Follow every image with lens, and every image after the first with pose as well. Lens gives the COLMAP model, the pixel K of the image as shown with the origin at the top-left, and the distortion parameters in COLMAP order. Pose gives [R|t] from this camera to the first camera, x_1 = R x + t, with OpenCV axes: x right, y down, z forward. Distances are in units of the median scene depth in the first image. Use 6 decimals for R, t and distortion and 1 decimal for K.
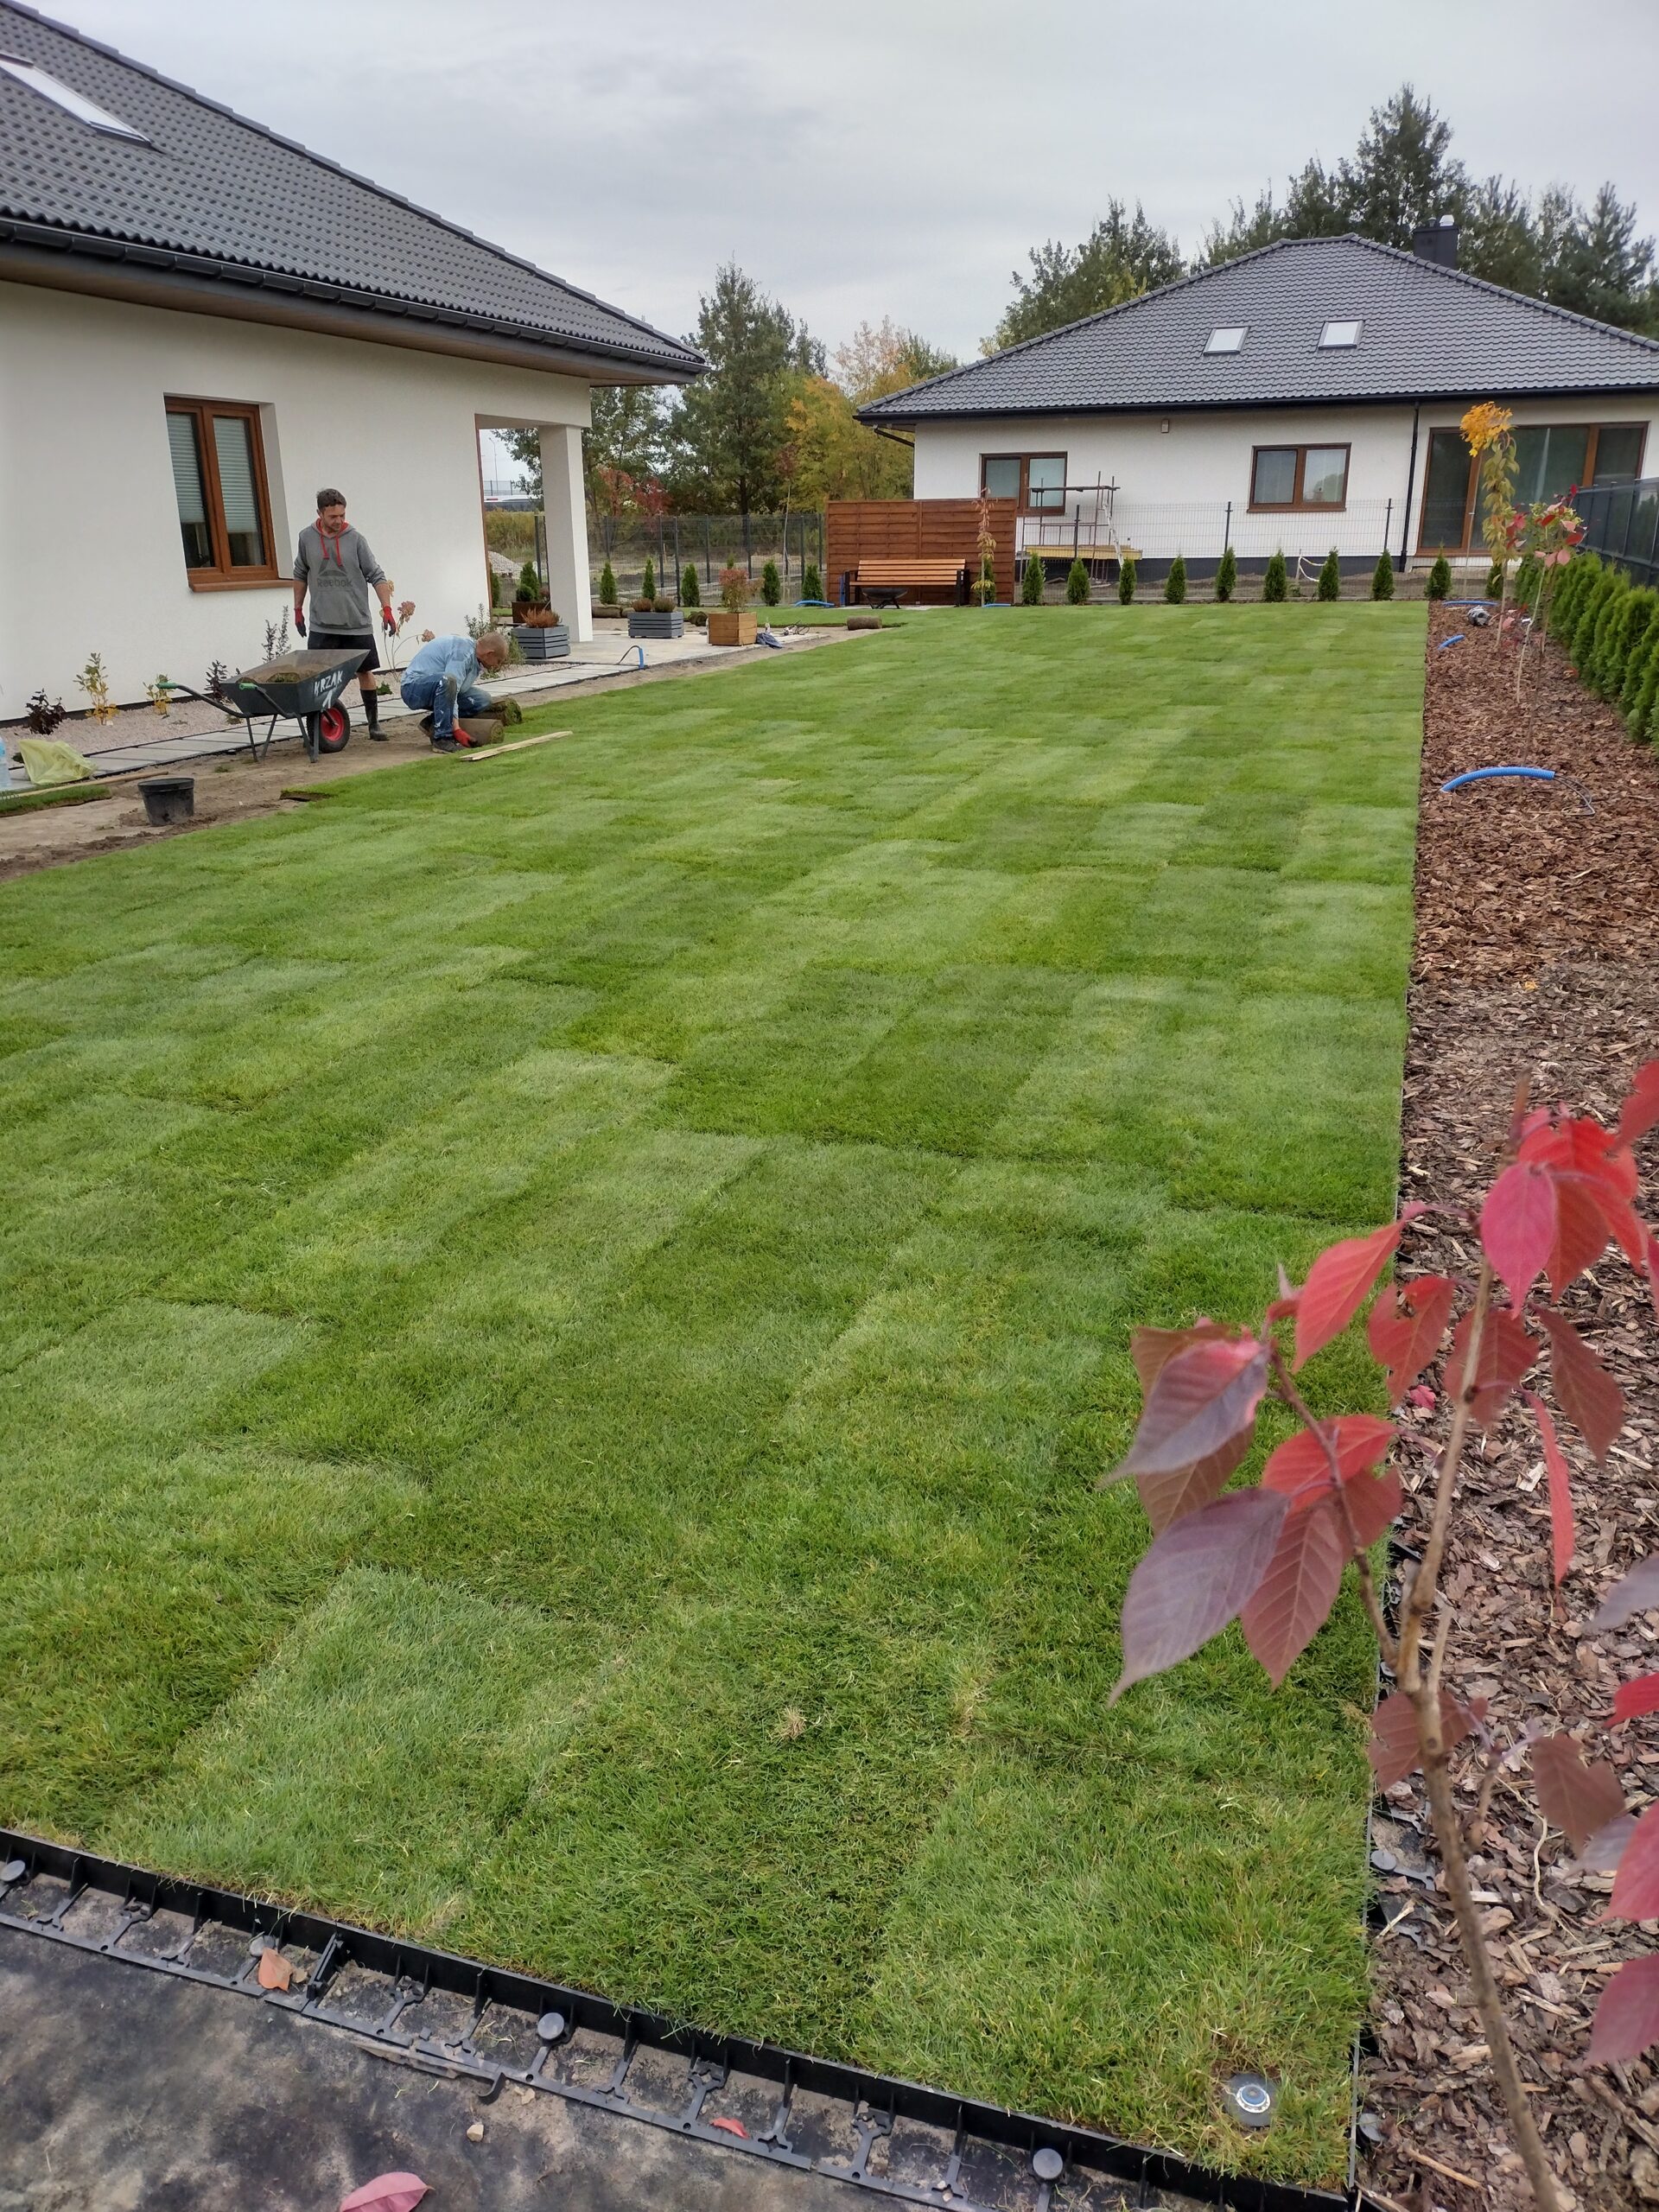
lens RADIAL K [[1632.9, 0, 829.5], [0, 1632.9, 1106.0], [0, 0, 1]] dist [0.063426, -0.066825]
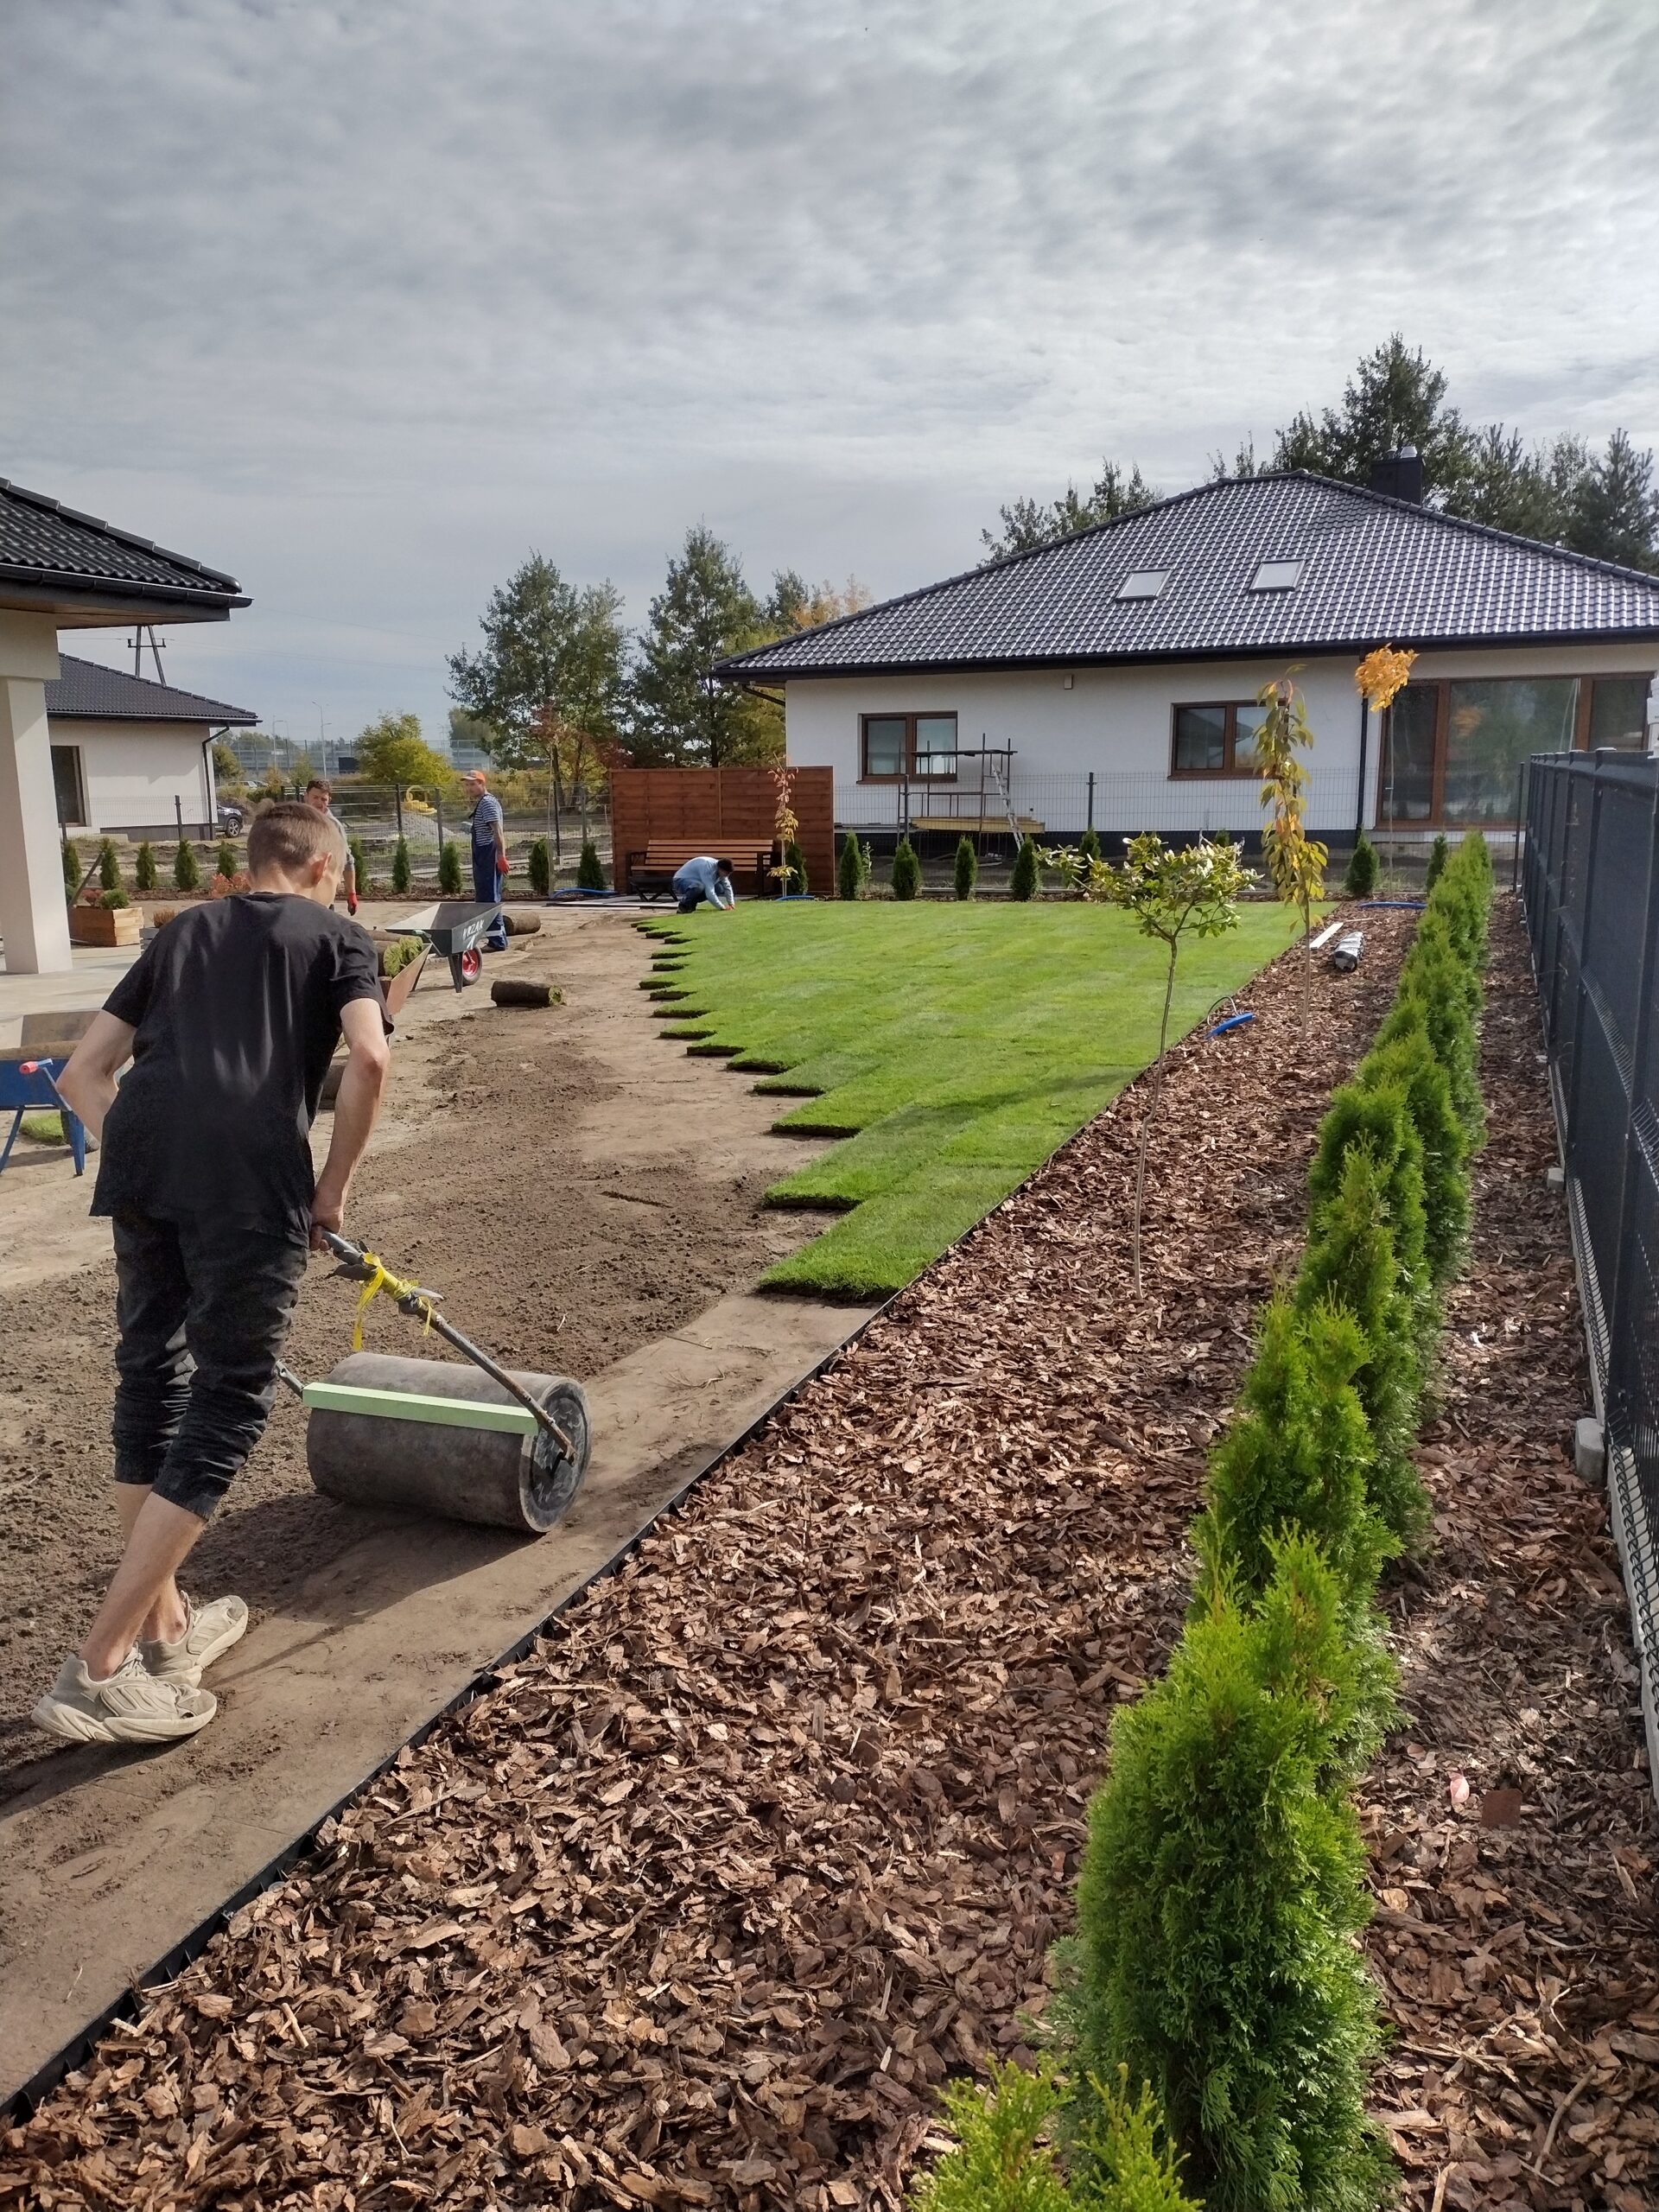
lens RADIAL K [[1637.1, 0, 818.1], [0, 1637.1, 1097.9], [0, 0, 1]] dist [0.092072, -0.148234]
pose [[0.998616, 0.008207, -0.051946, 0.075512], [-0.015747, 0.989092, -0.146454, -0.048347], [0.050178, 0.147069, 0.987853, 0.122048]]
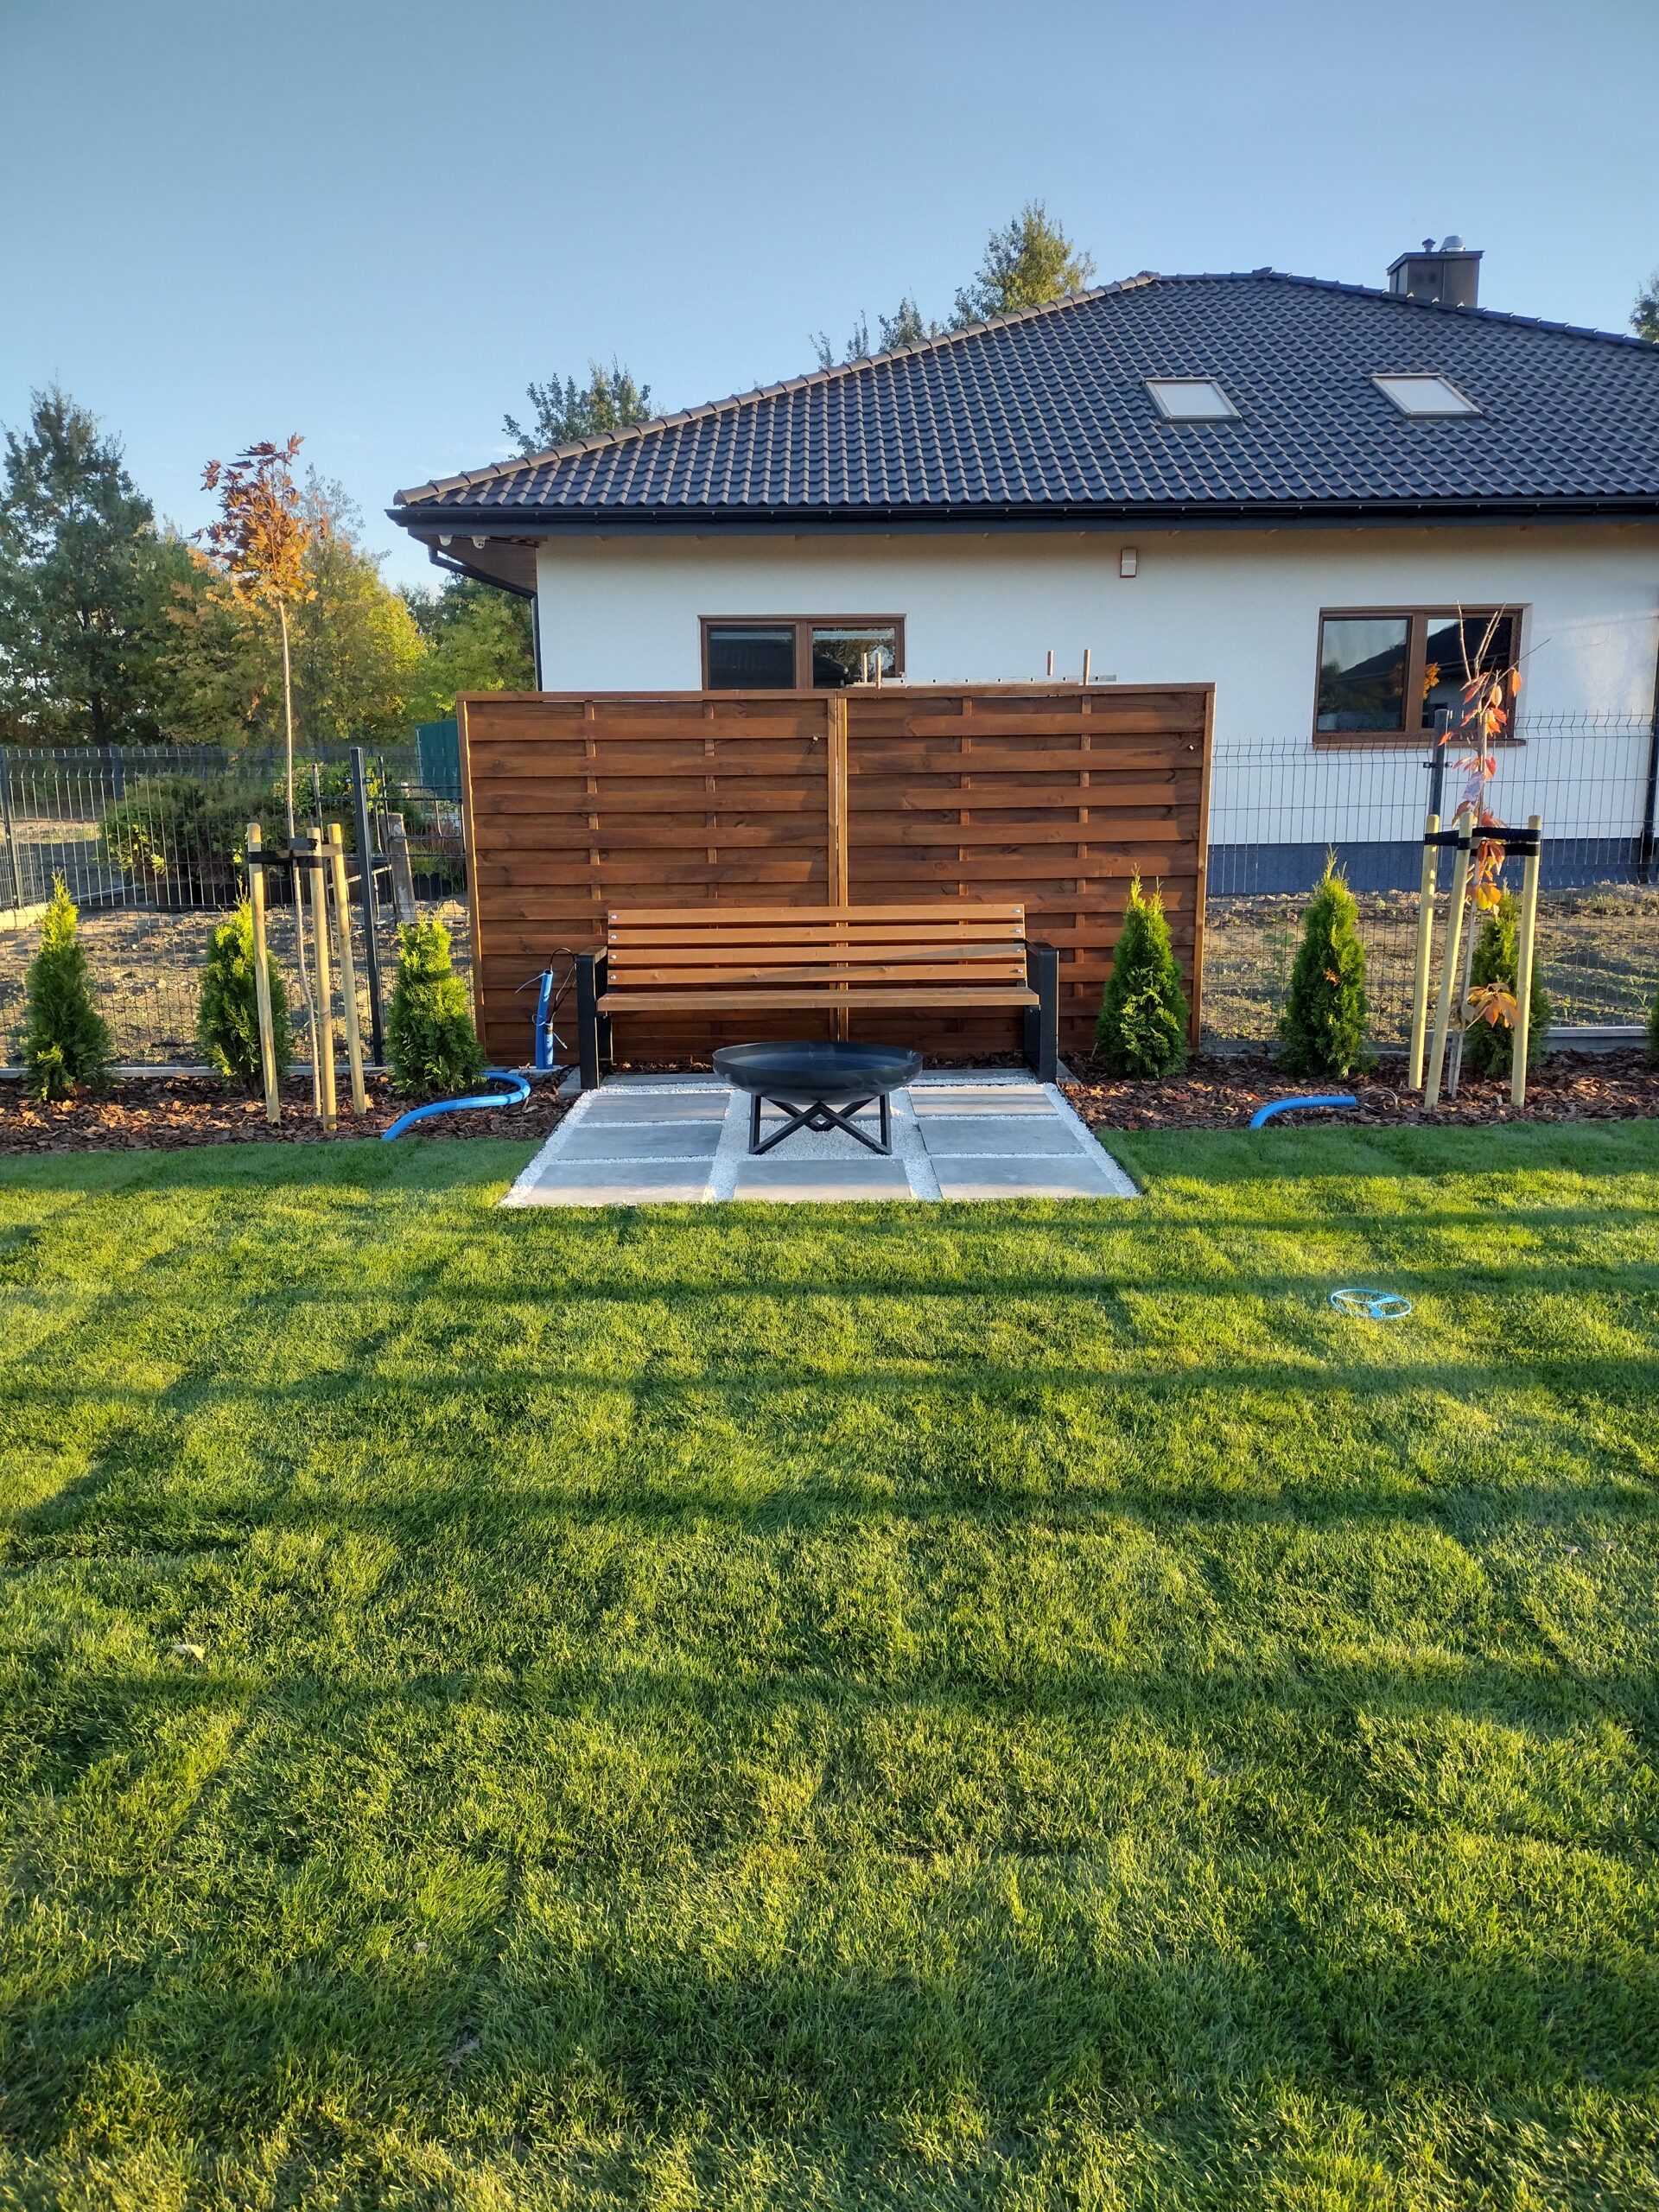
lens RADIAL K [[1632.9, 0, 829.5], [0, 1632.9, 1106.0], [0, 0, 1]] dist [0.063426, -0.066825]
pose [[0.936476, -0.069435, 0.343789, -0.020864], [0.114798, 0.986897, -0.113386, -0.140687], [-0.331411, 0.145649, 0.932176, 0.393700]]
